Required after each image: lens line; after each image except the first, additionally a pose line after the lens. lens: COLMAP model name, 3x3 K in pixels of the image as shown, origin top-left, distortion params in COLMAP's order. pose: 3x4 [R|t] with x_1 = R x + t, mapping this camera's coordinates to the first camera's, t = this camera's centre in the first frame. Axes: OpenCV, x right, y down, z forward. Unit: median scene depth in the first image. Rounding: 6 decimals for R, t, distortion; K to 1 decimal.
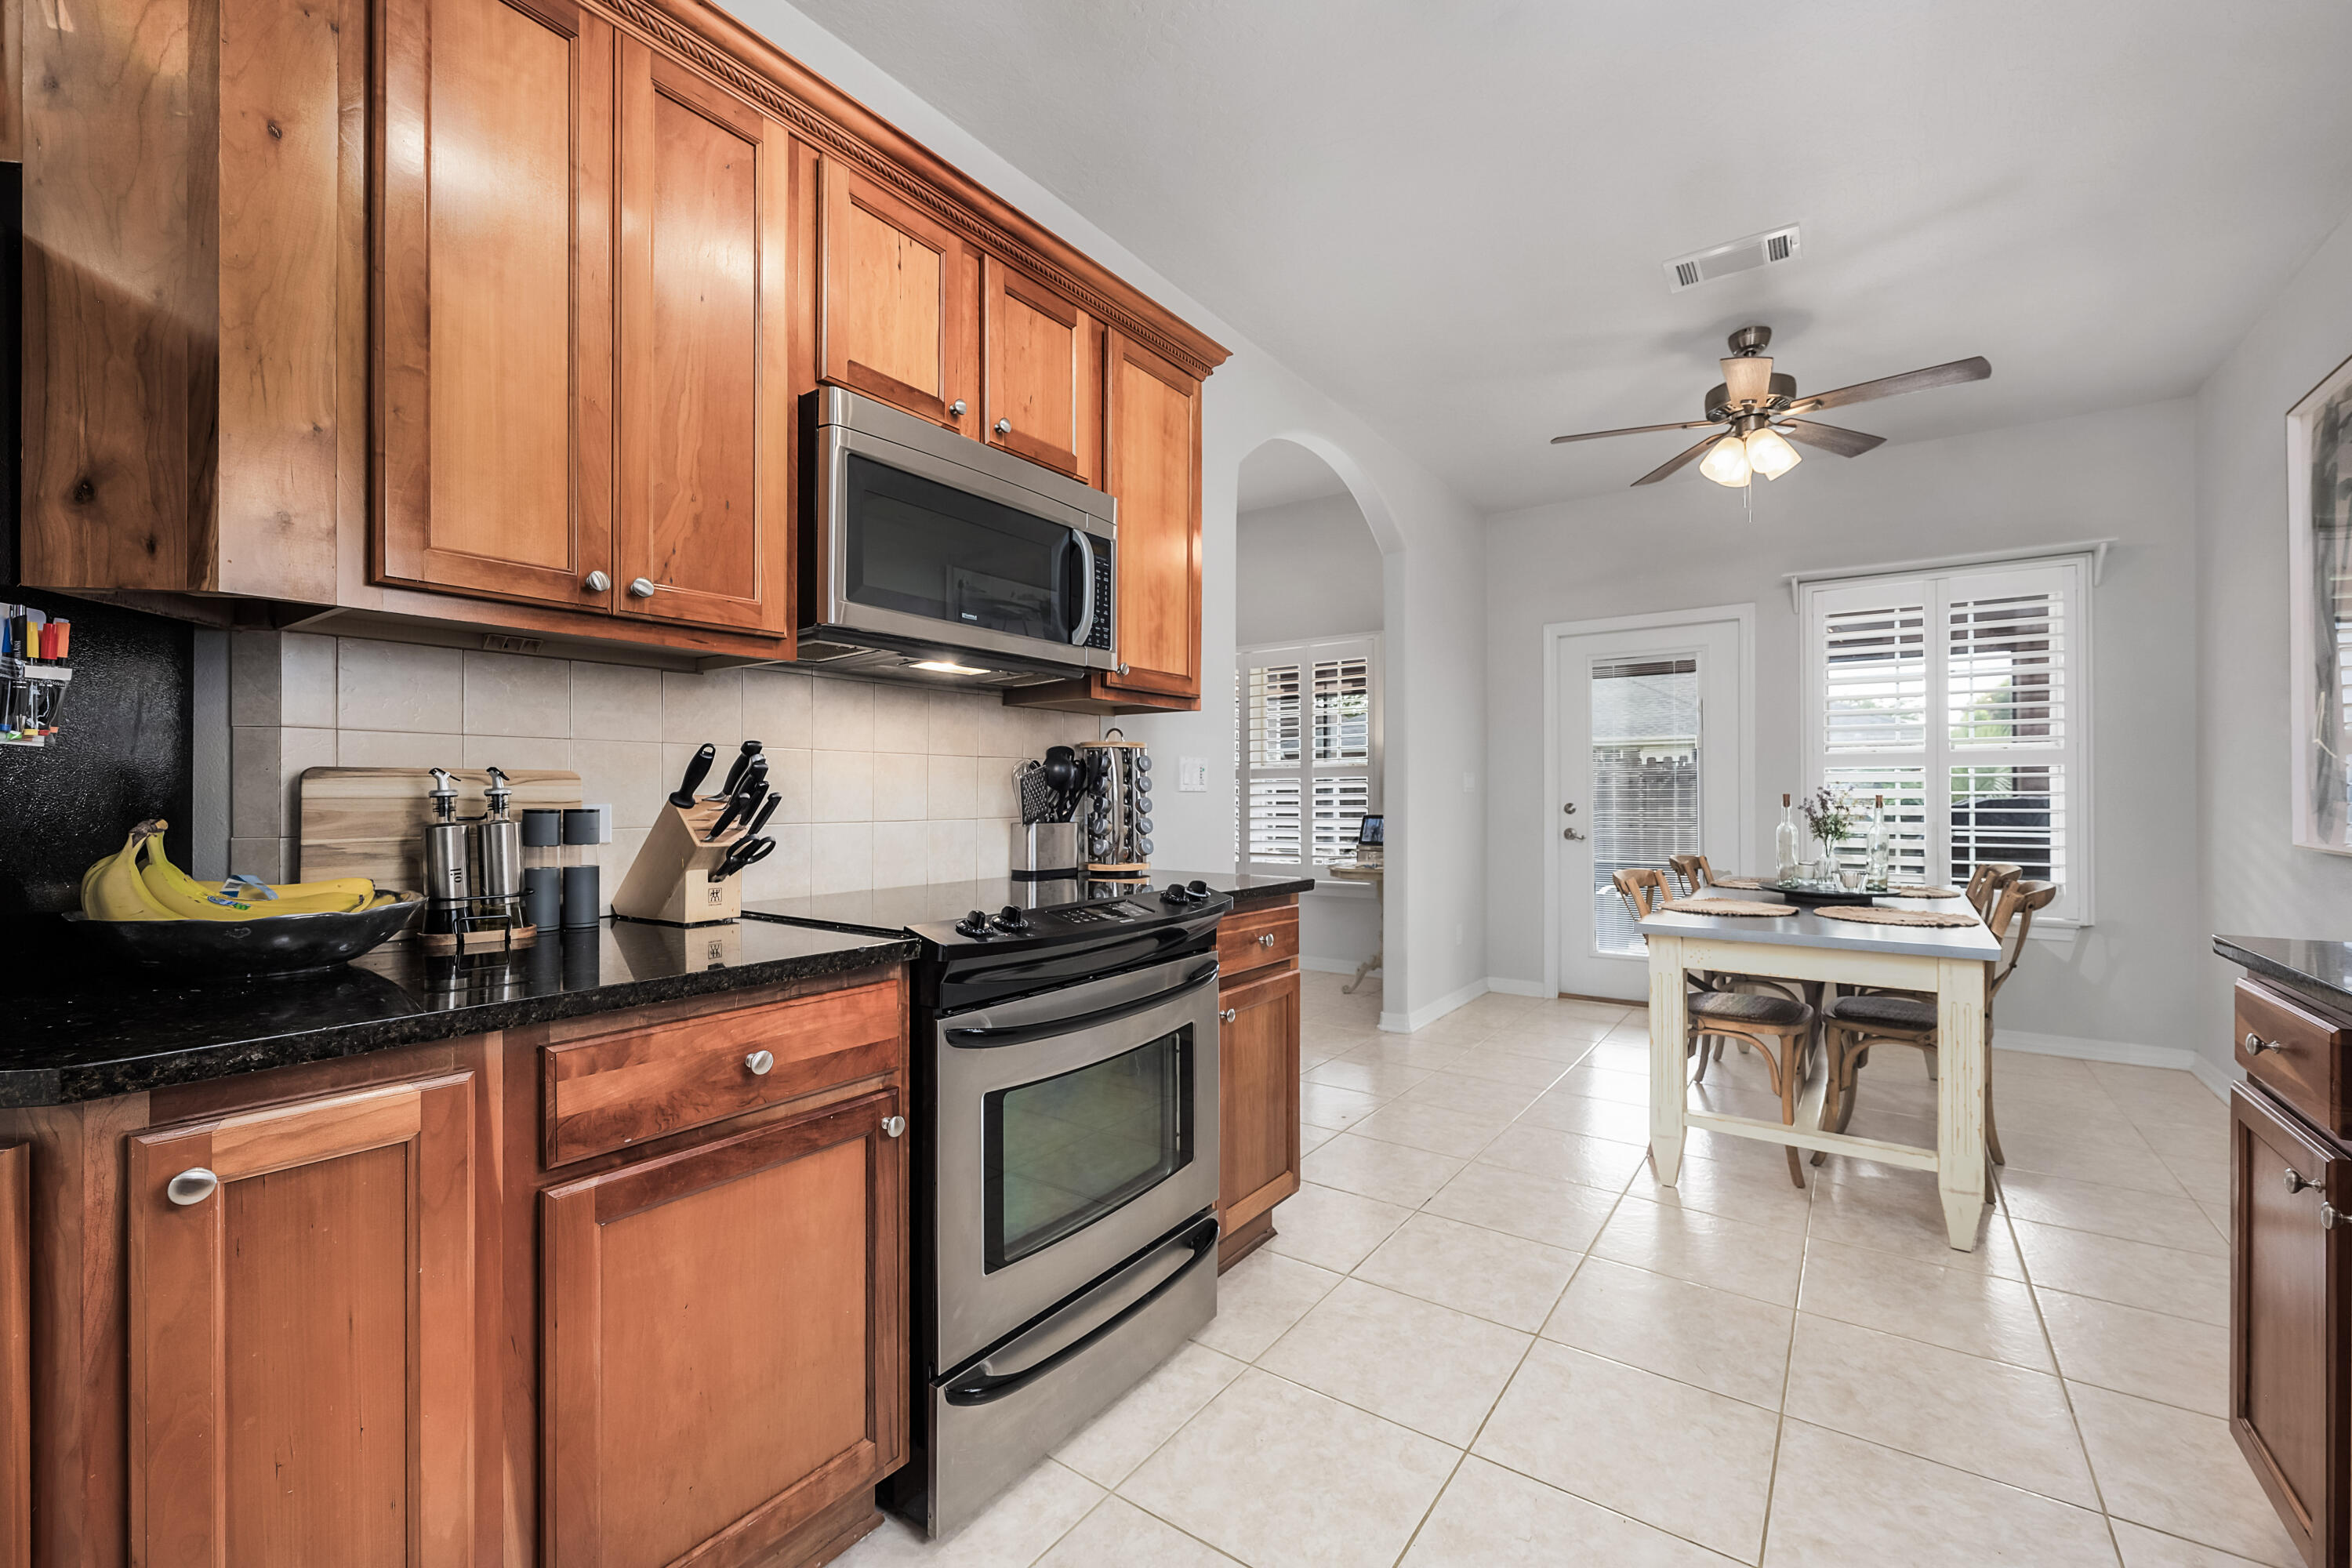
lens RADIAL K [[935.5, 0, 1179.1], [0, 935.5, 787.8], [0, 0, 1]] dist [-0.010020, 0.000493]
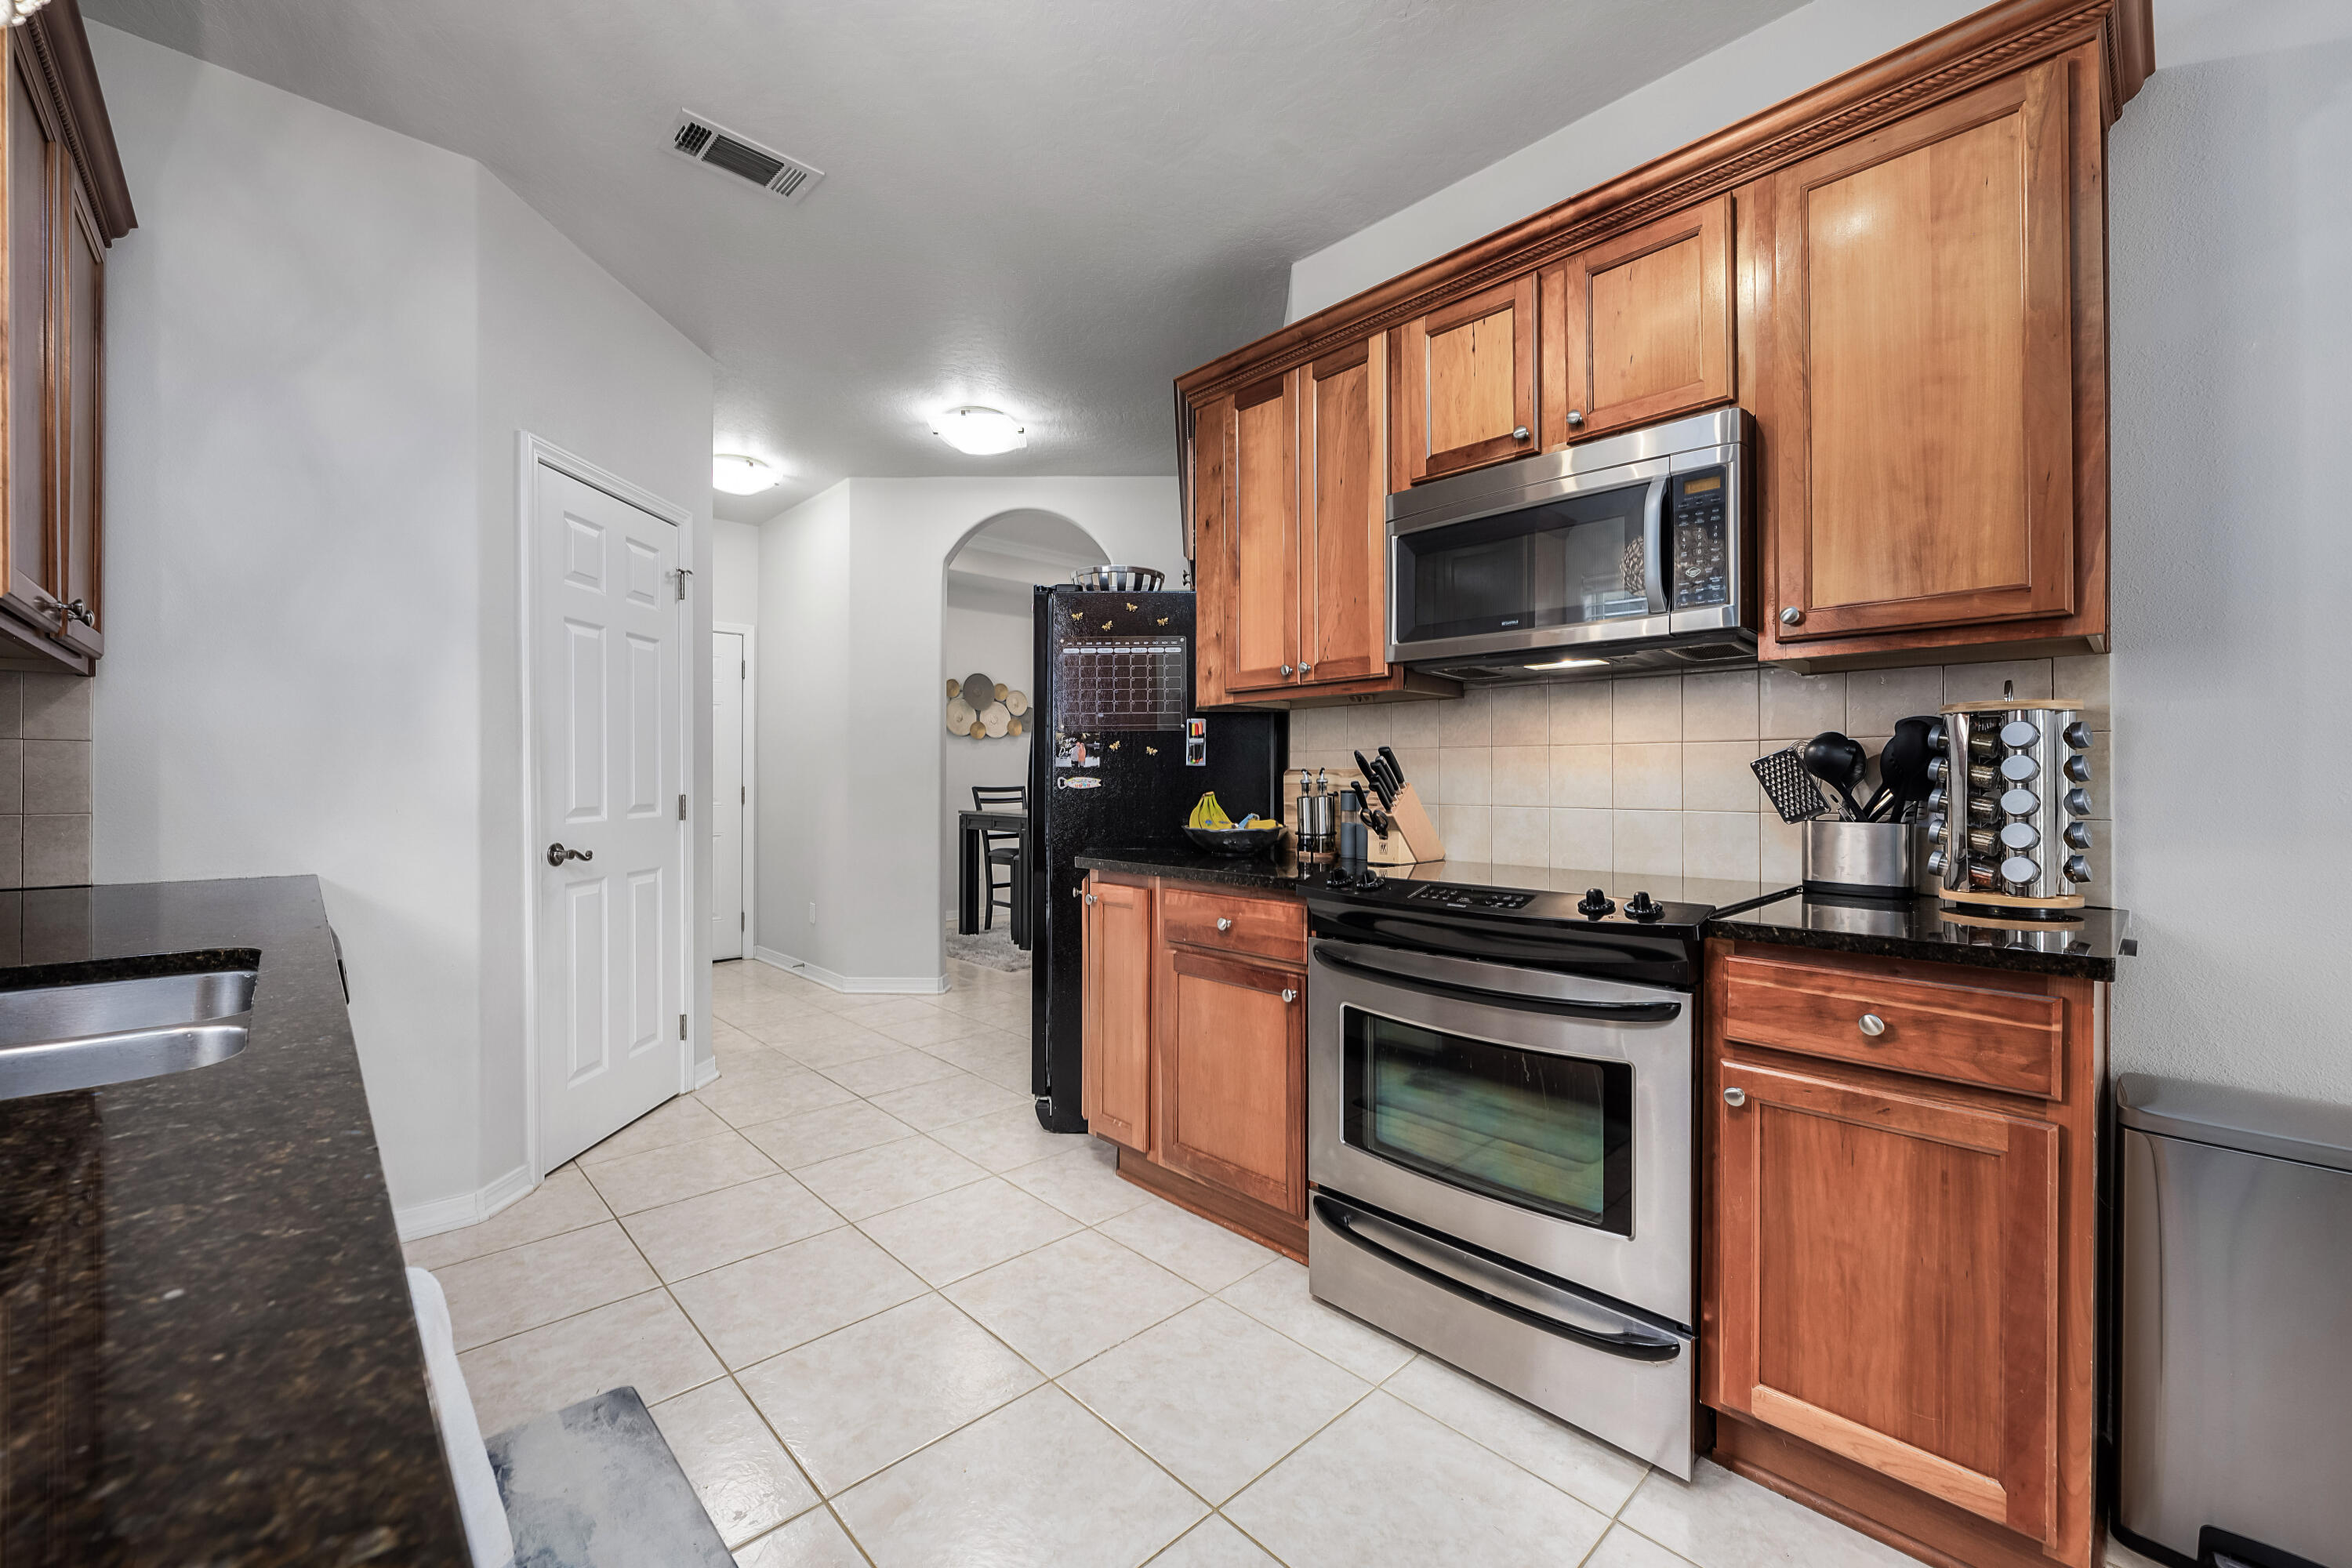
lens RADIAL K [[935.5, 0, 1174.6], [0, 935.5, 780.7], [0, 0, 1]] dist [-0.010020, 0.000493]
pose [[-0.170074, -0.010289, -0.985378, 1.081738], [-0.001641, 0.999947, -0.010157, 0.020097], [0.985430, -0.000110, -0.170082, 0.922283]]
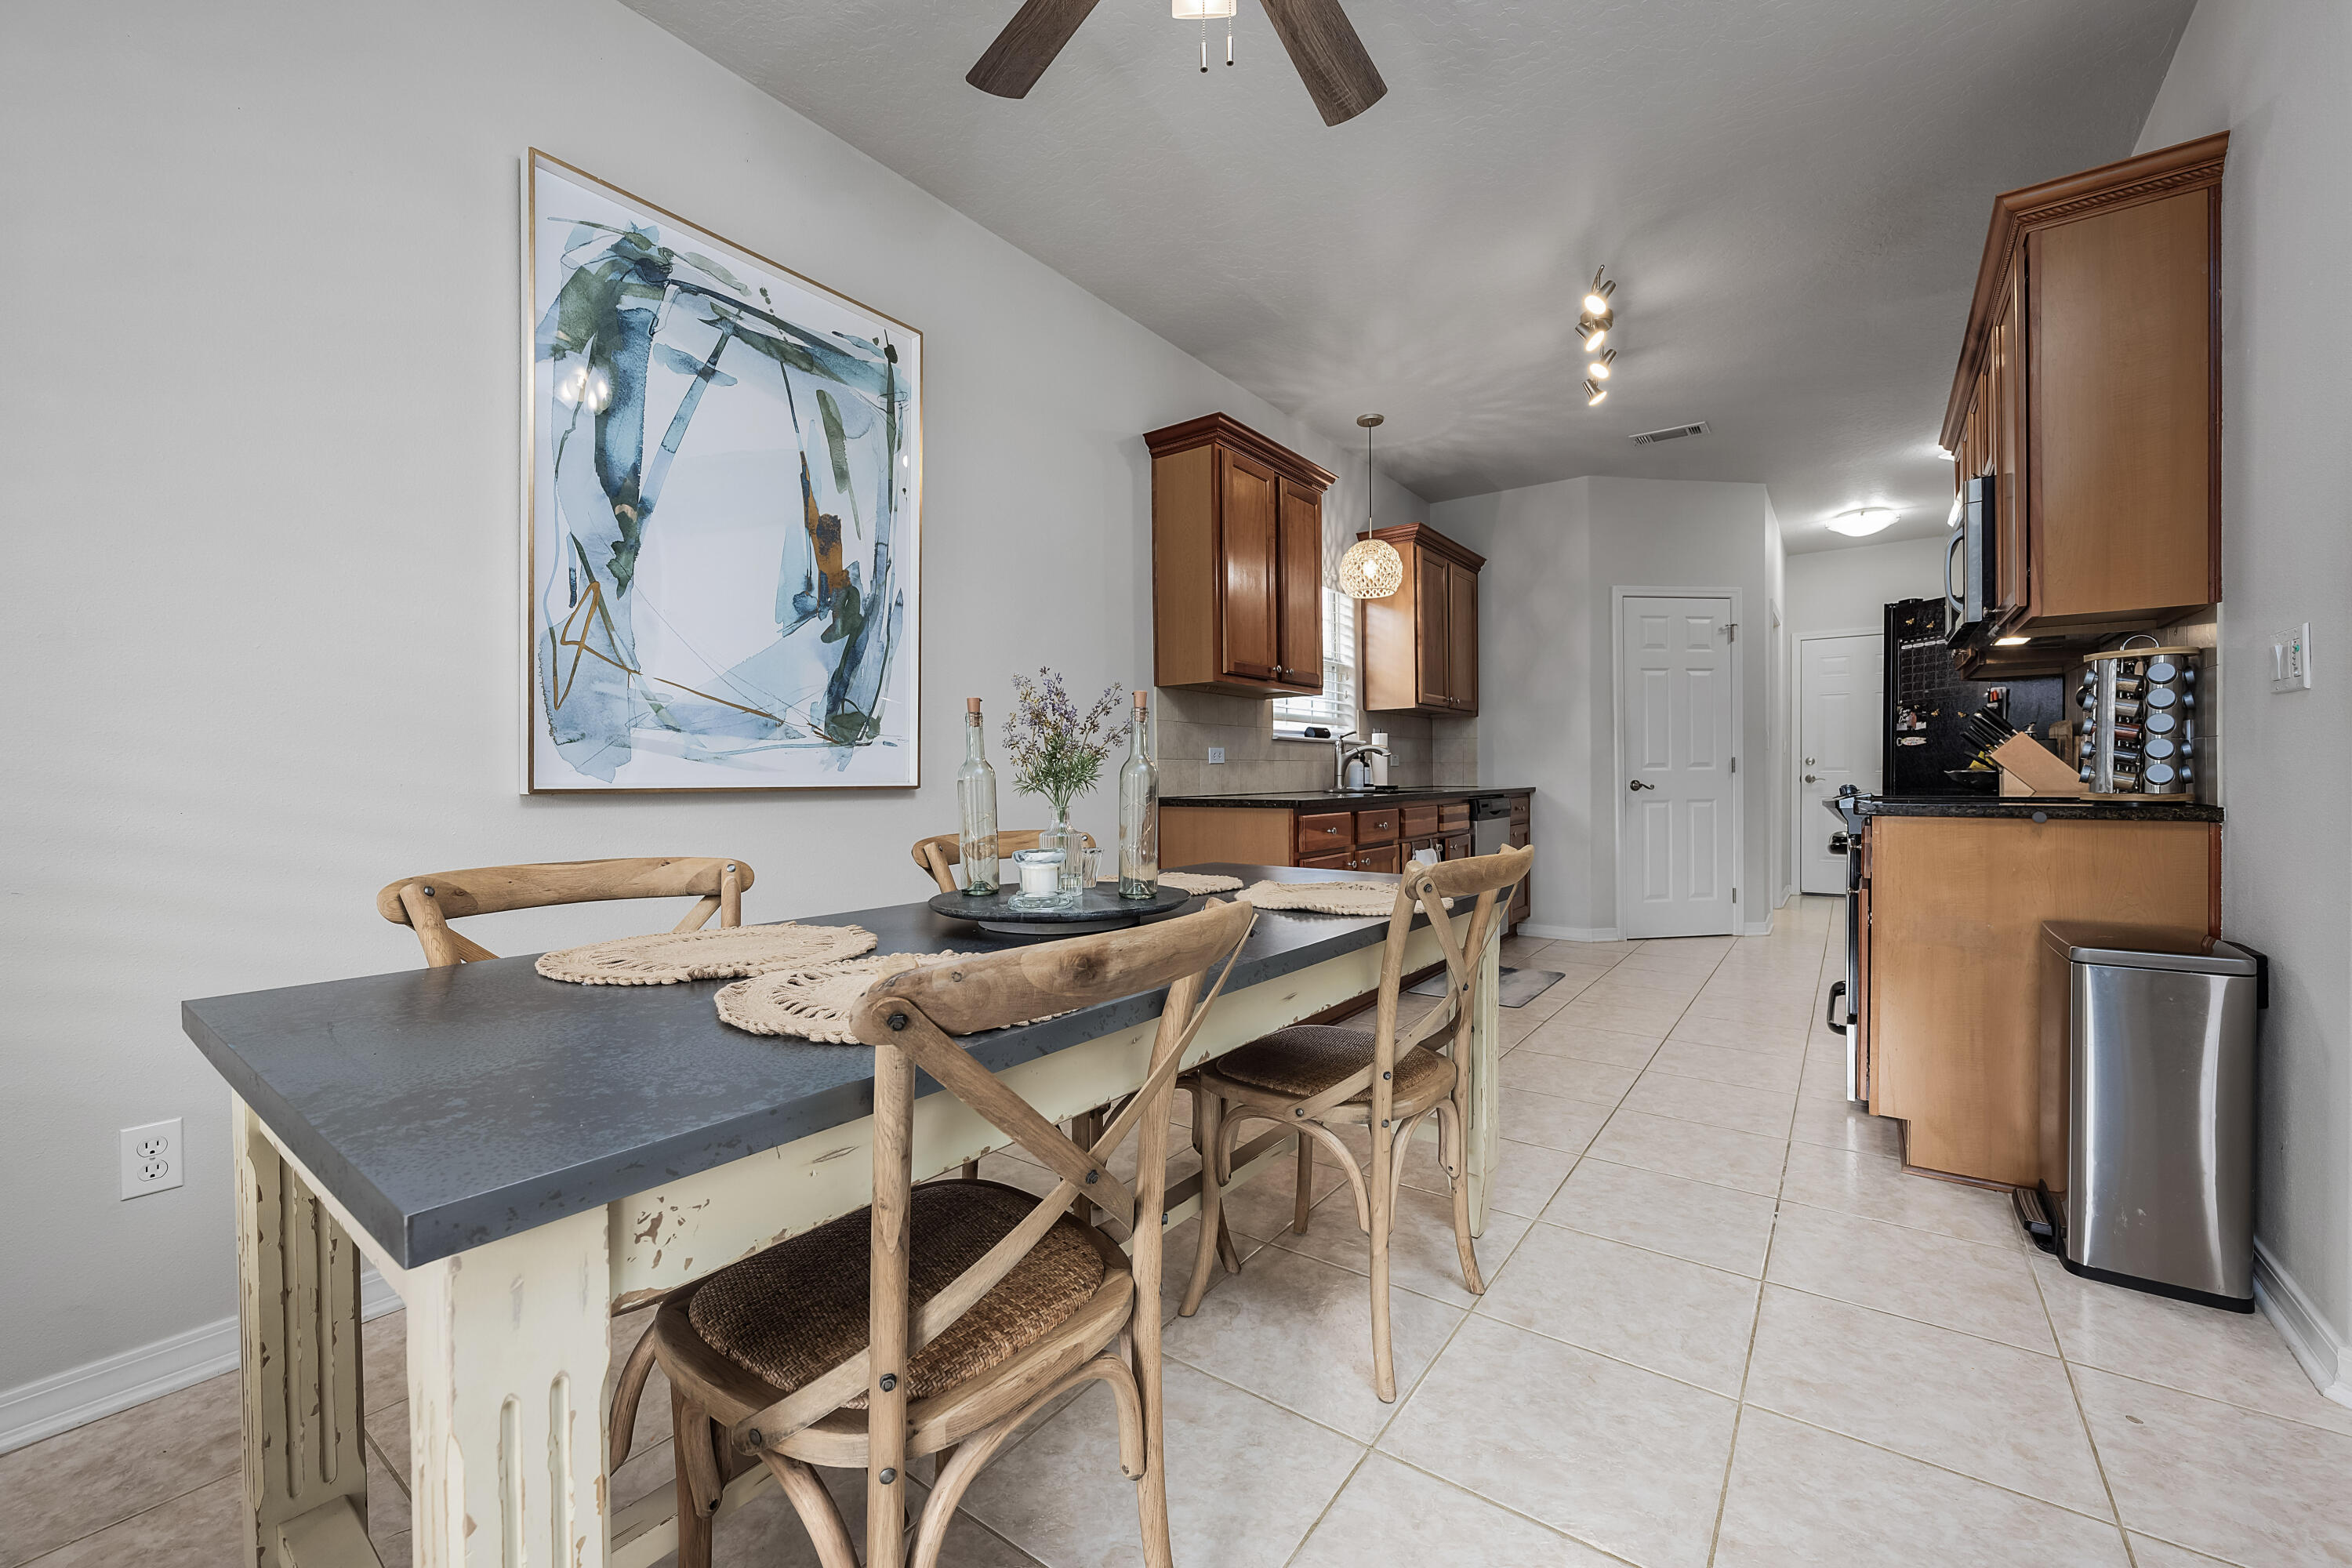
lens RADIAL K [[935.5, 0, 1168.4], [0, 935.5, 785.7], [0, 0, 1]] dist [-0.010020, 0.000493]
pose [[-0.999978, -0.002139, -0.006293, 1.384866], [-0.002205, 0.999943, 0.010447, 0.114231], [0.006270, 0.010461, -0.999926, 3.161287]]
